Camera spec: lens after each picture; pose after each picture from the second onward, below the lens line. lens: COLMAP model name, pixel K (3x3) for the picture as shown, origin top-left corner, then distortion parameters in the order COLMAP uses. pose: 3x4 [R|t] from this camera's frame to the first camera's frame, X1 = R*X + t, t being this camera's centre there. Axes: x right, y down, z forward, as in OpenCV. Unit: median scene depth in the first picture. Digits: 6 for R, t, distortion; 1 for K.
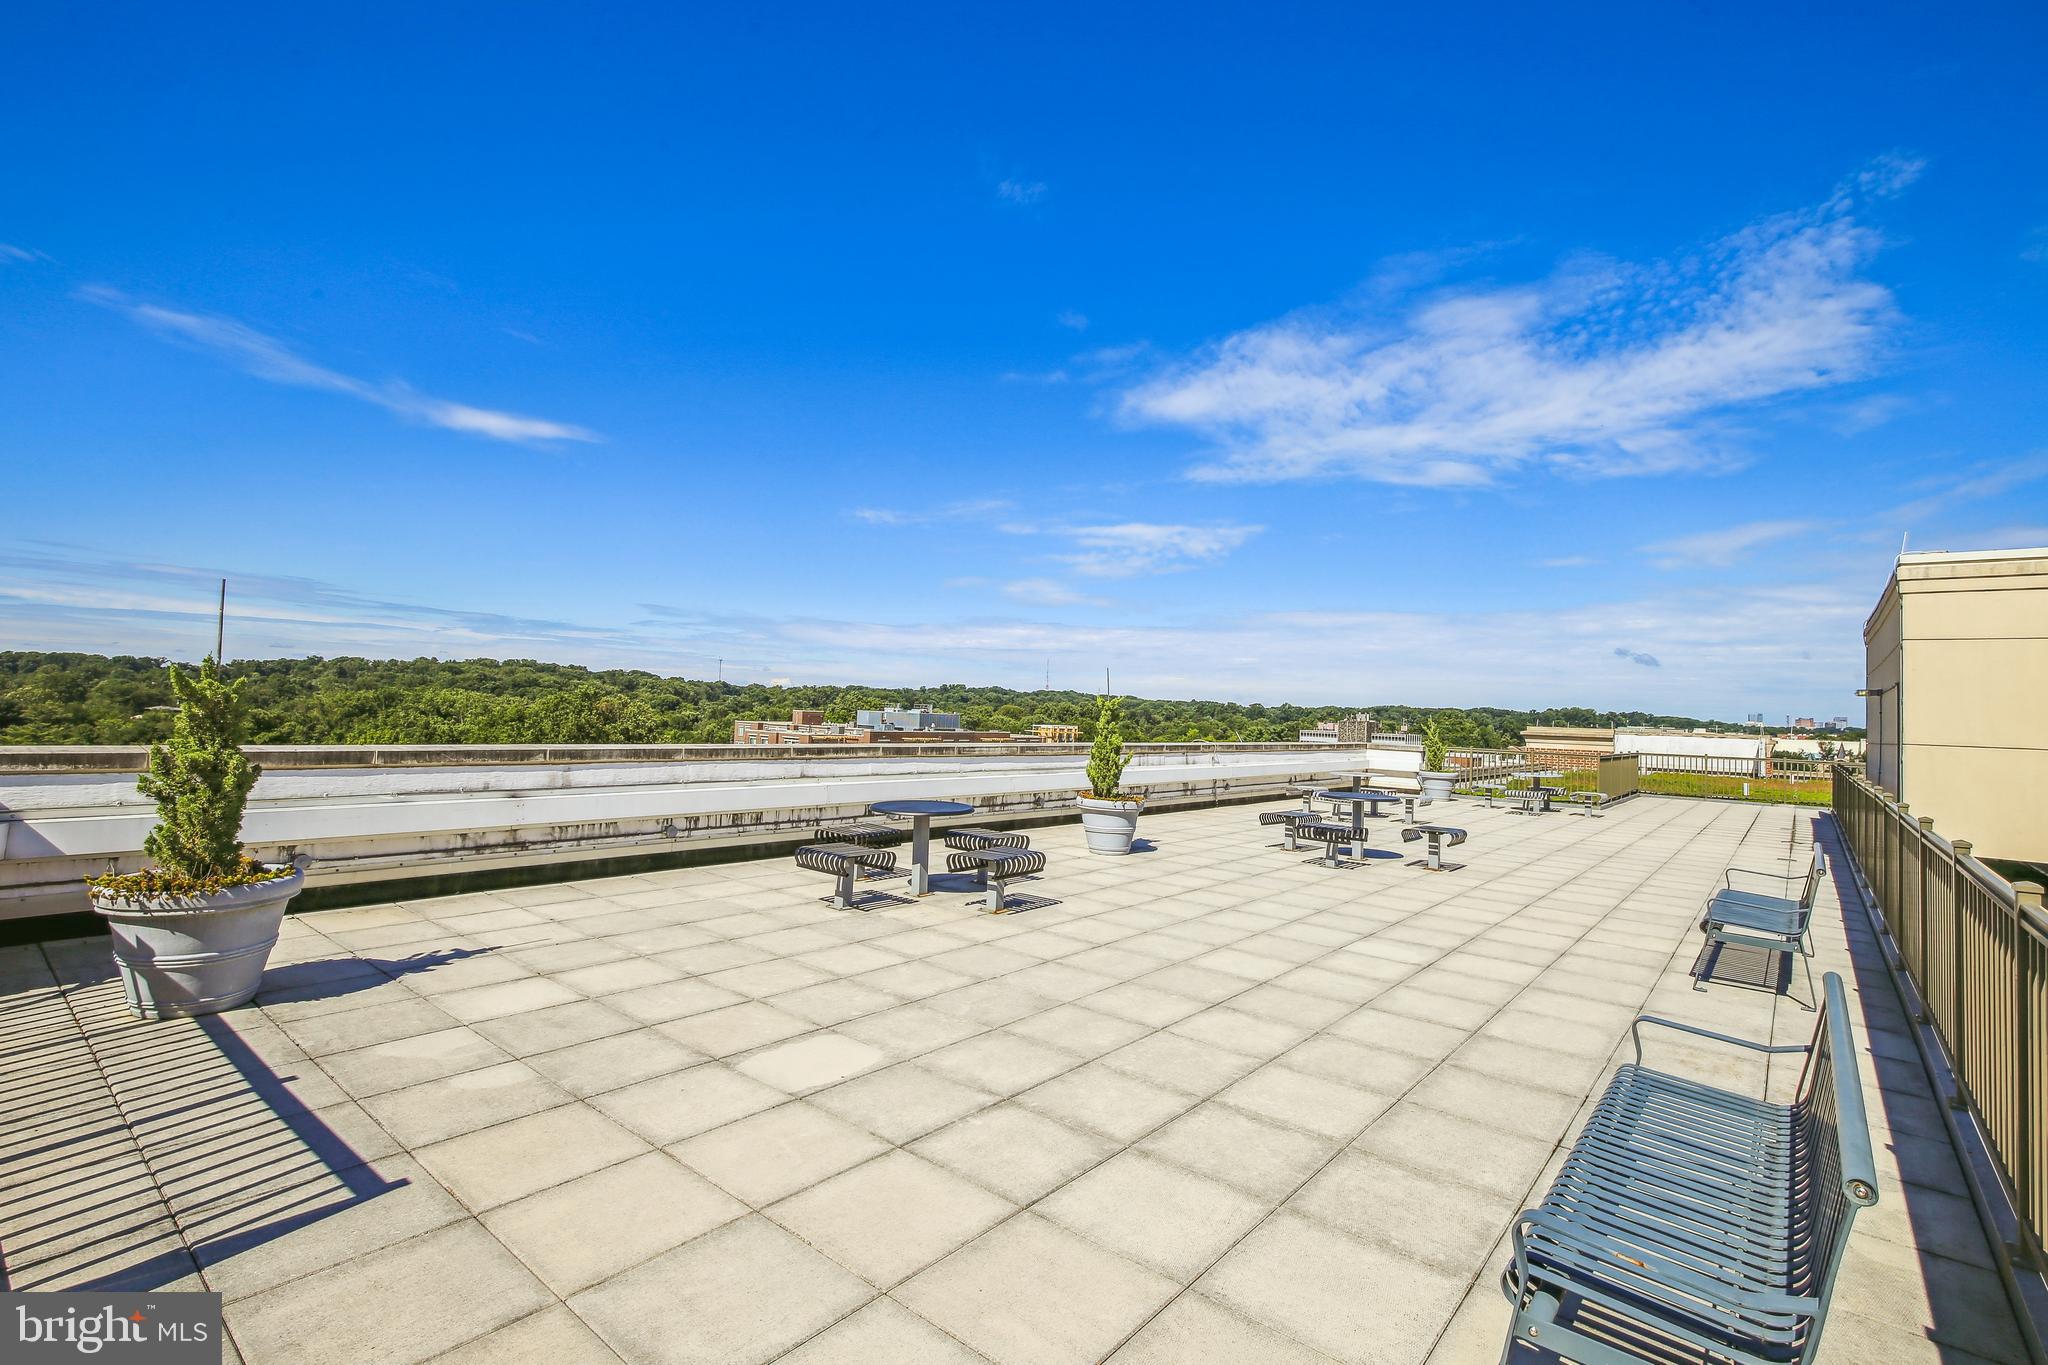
lens RADIAL K [[945.6, 0, 1023.2], [0, 945.6, 671.8], [0, 0, 1]] dist [0.003622, -0.000227]
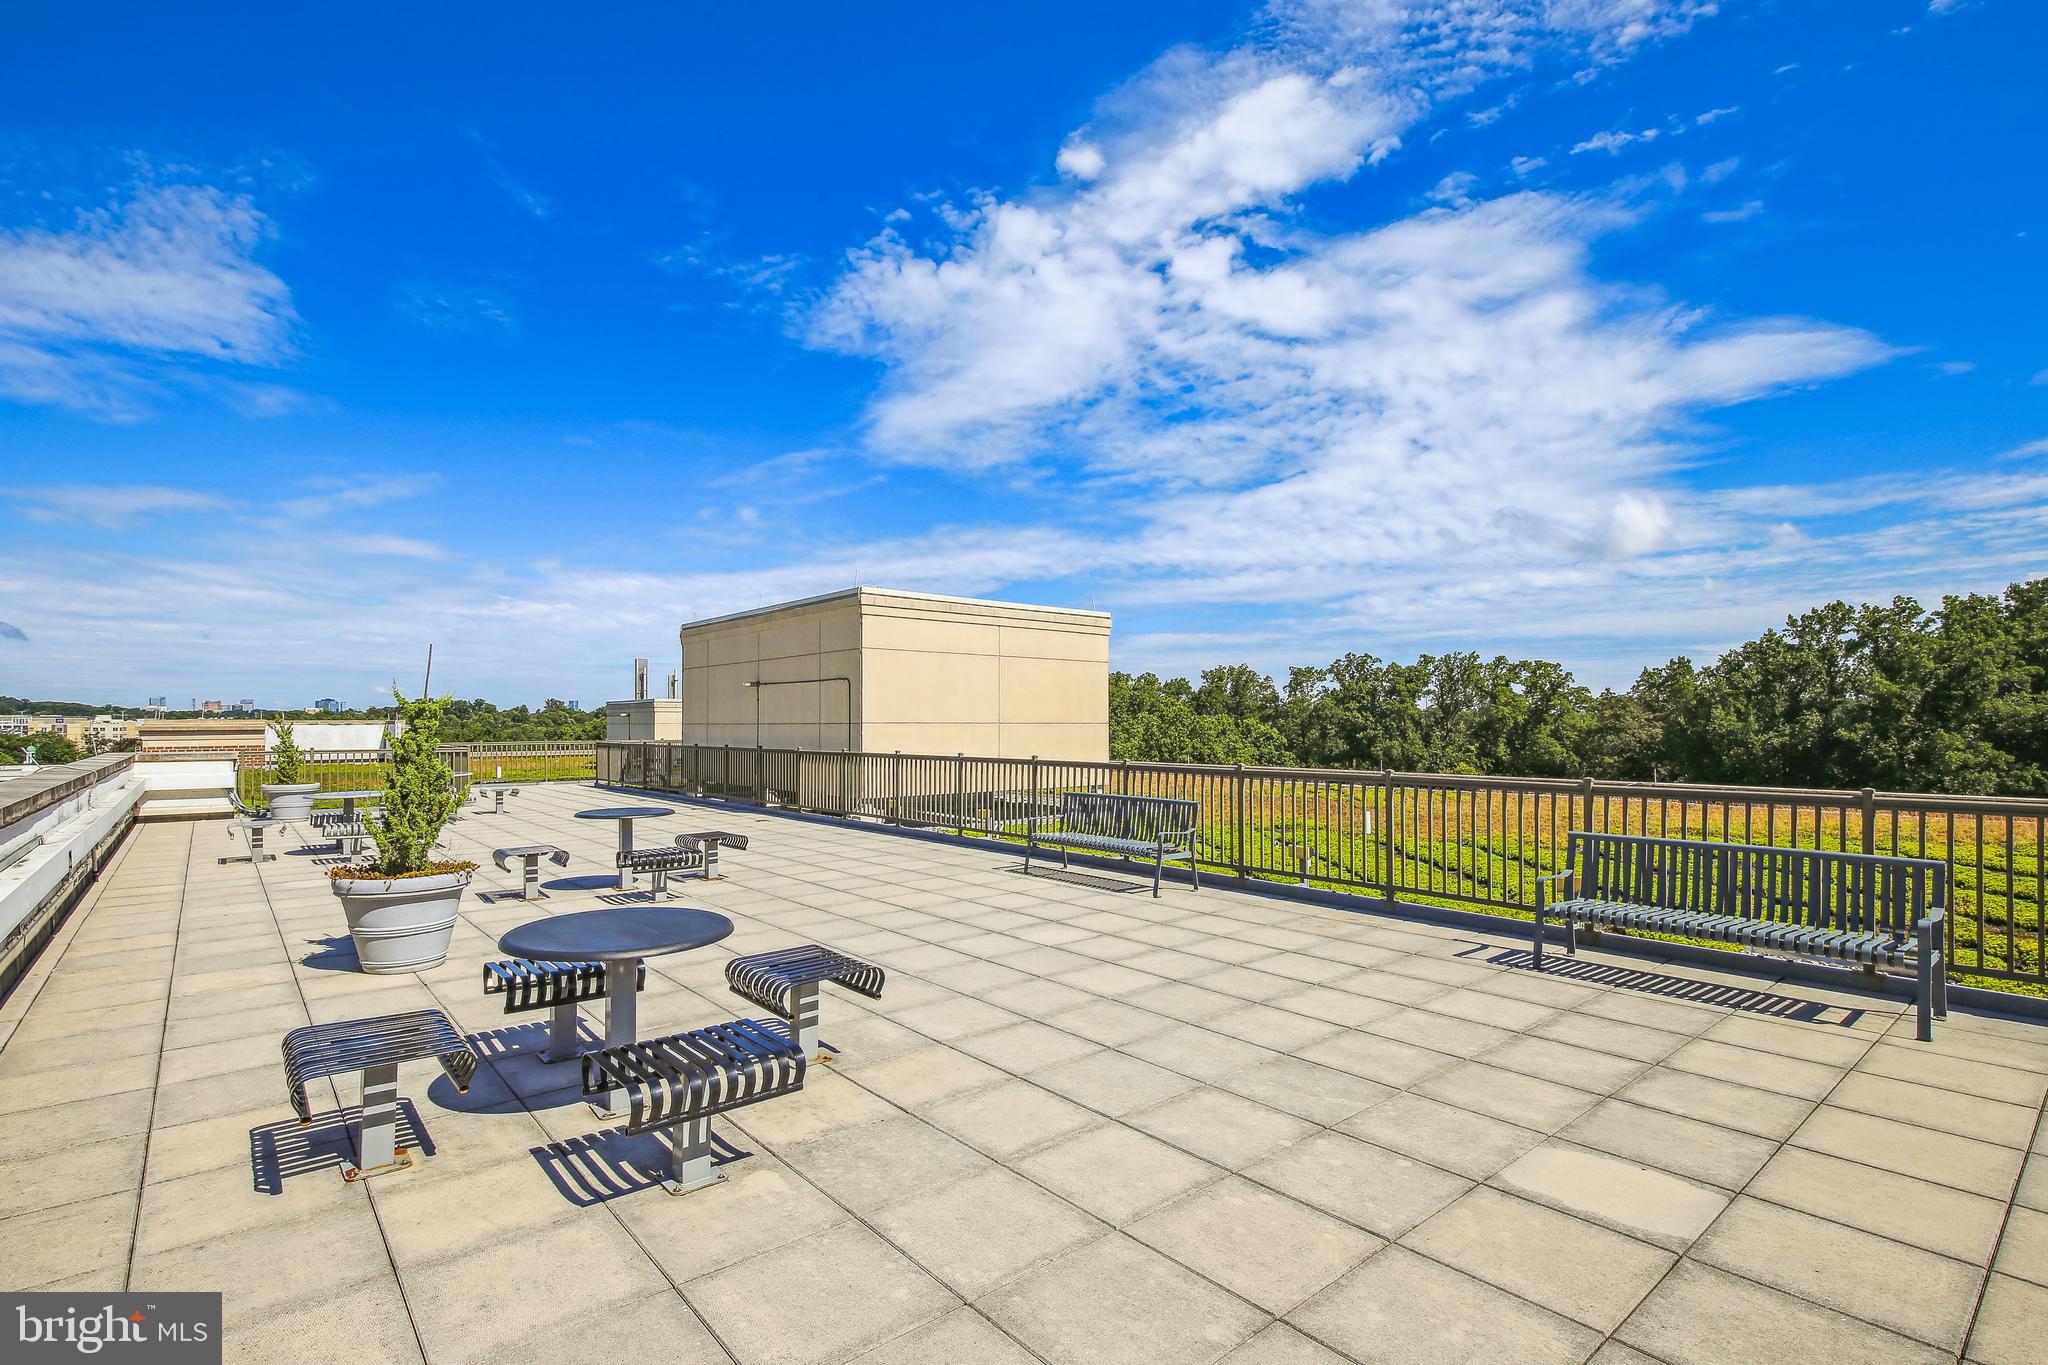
lens RADIAL K [[953.8, 0, 1038.7], [0, 953.8, 712.9], [0, 0, 1]] dist [0.009873, -0.000246]
pose [[0.165606, -0.029494, 0.985751, -0.948600], [-0.031350, 0.998890, 0.035154, 0.010662], [-0.985694, -0.036725, 0.164498, 1.207423]]
